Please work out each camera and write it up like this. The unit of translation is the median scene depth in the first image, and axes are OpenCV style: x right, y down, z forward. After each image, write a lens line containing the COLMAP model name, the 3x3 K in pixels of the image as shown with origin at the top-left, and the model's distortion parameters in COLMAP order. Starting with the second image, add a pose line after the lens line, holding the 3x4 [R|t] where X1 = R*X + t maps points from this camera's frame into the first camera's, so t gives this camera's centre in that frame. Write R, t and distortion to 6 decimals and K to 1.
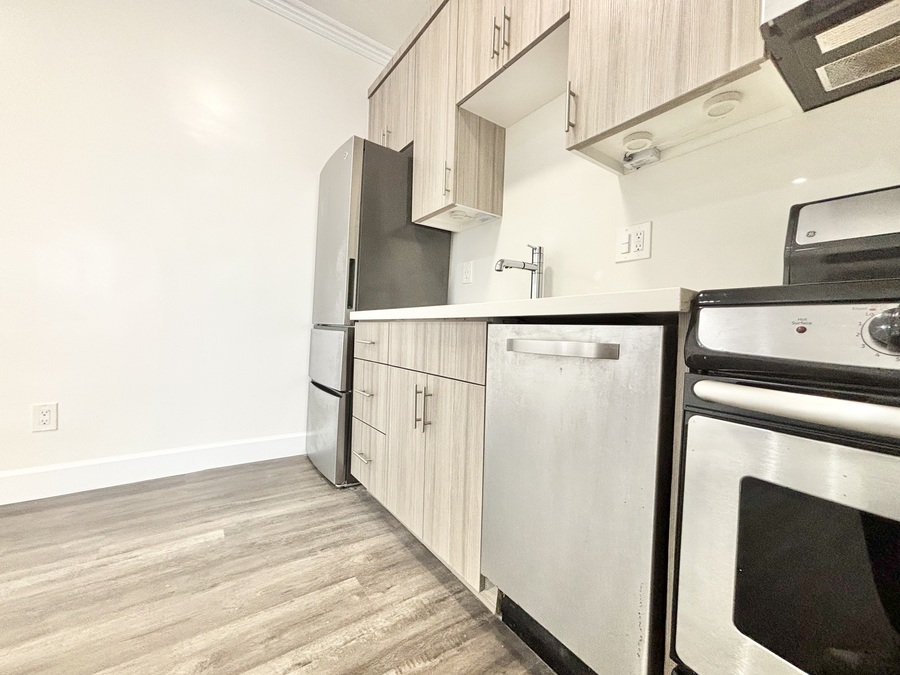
lens RADIAL K [[360.9, 0, 450.2], [0, 360.9, 331.9], [0, 0, 1]] dist [0.000603, 0.000218]
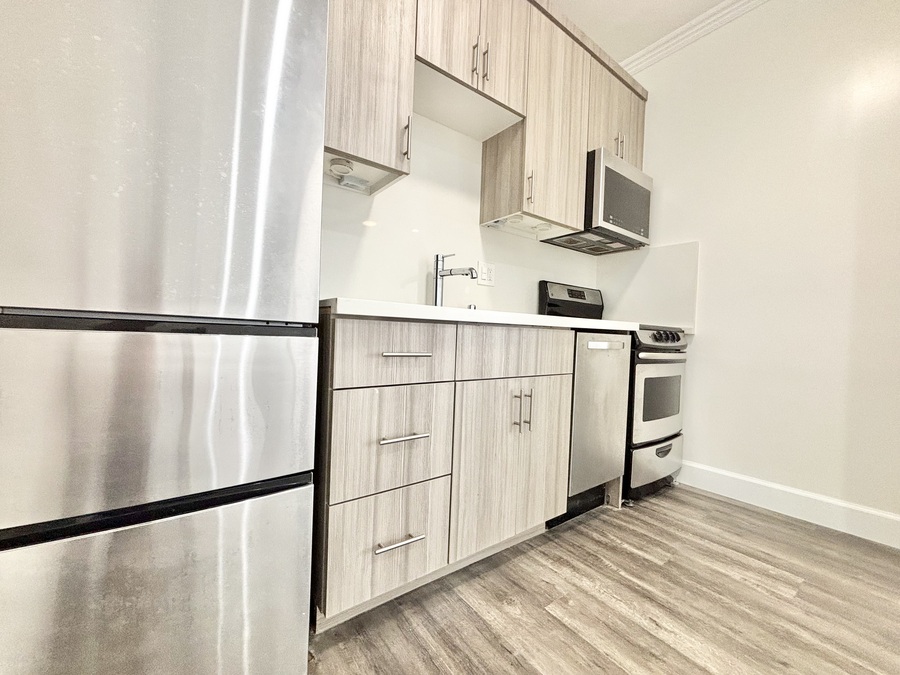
lens RADIAL K [[356.5, 0, 450.0], [0, 356.5, 337.5], [0, 0, 1]] dist [-0.002471, -0.000191]
pose [[-0.007747, -0.043270, 0.999033, -1.150082], [-0.030095, 0.998621, 0.043019, -0.039989], [-0.999517, -0.029732, -0.009038, 1.284831]]
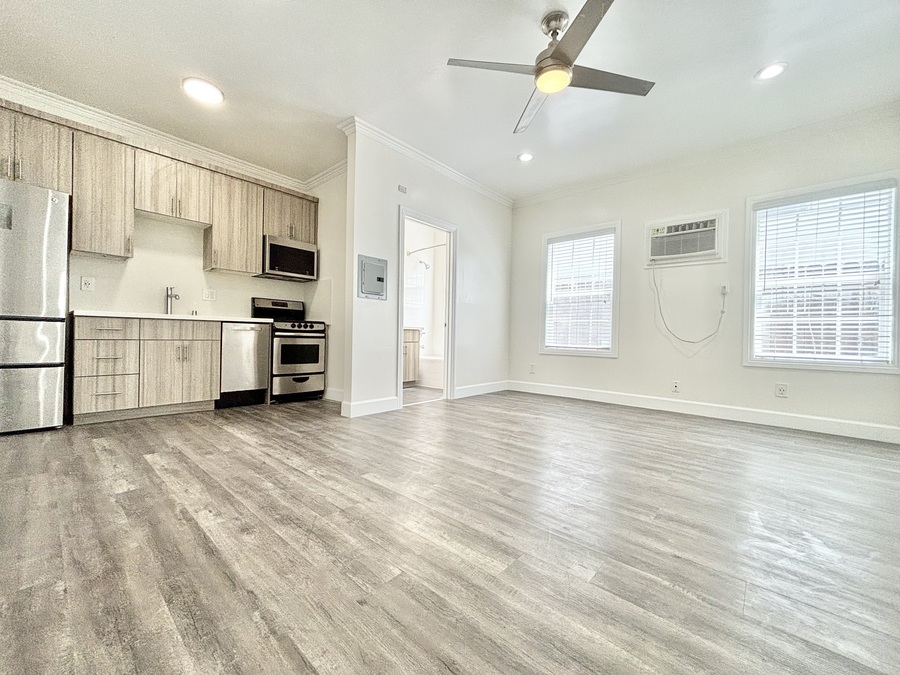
lens RADIAL K [[364.6, 0, 450.0], [0, 364.6, 337.5], [0, 0, 1]] dist [-0.000964, 0.000093]
pose [[-0.219015, -0.034232, 0.975121, -3.265169], [-0.017561, 0.999361, 0.031139, -0.023281], [-0.975563, -0.010304, -0.219477, -0.344615]]
